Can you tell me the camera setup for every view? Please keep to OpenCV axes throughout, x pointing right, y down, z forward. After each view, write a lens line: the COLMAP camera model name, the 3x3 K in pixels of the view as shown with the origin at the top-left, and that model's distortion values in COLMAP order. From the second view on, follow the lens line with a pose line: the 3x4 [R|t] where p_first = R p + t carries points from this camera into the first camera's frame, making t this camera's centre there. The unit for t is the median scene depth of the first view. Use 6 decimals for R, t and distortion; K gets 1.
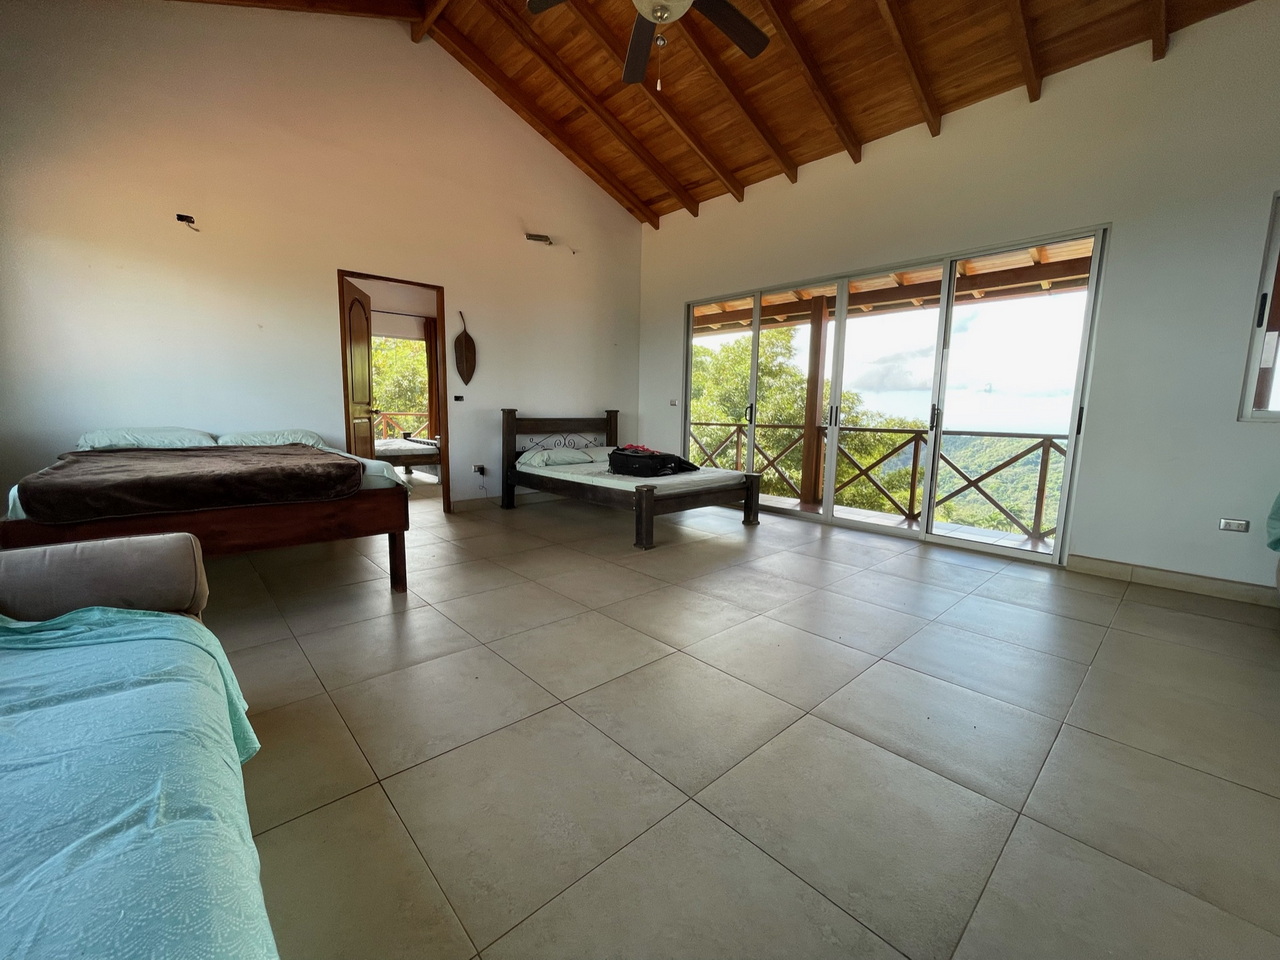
lens RADIAL K [[518.5, 0, 635.6], [0, 518.5, 477.4], [0, 0, 1]] dist [-0.000525, -0.000417]
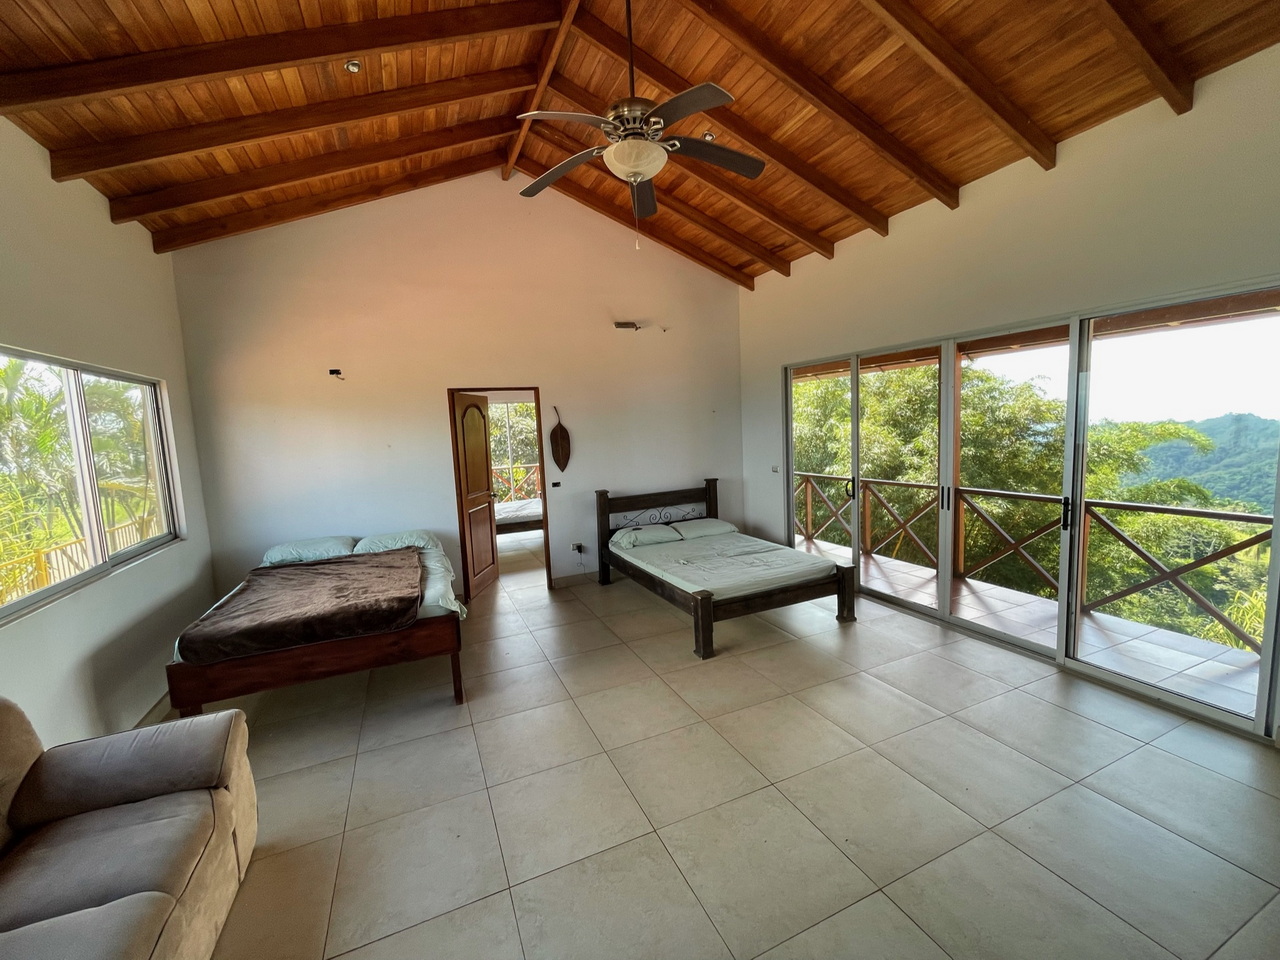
lens RADIAL K [[518.5, 0, 635.6], [0, 518.5, 477.4], [0, 0, 1]] dist [-0.000525, -0.000417]
pose [[0.944827, -0.028942, -0.326289, 0.175779], [0.022186, 0.999456, -0.024410, -0.139686], [0.326818, 0.015824, 0.944955, 0.027522]]
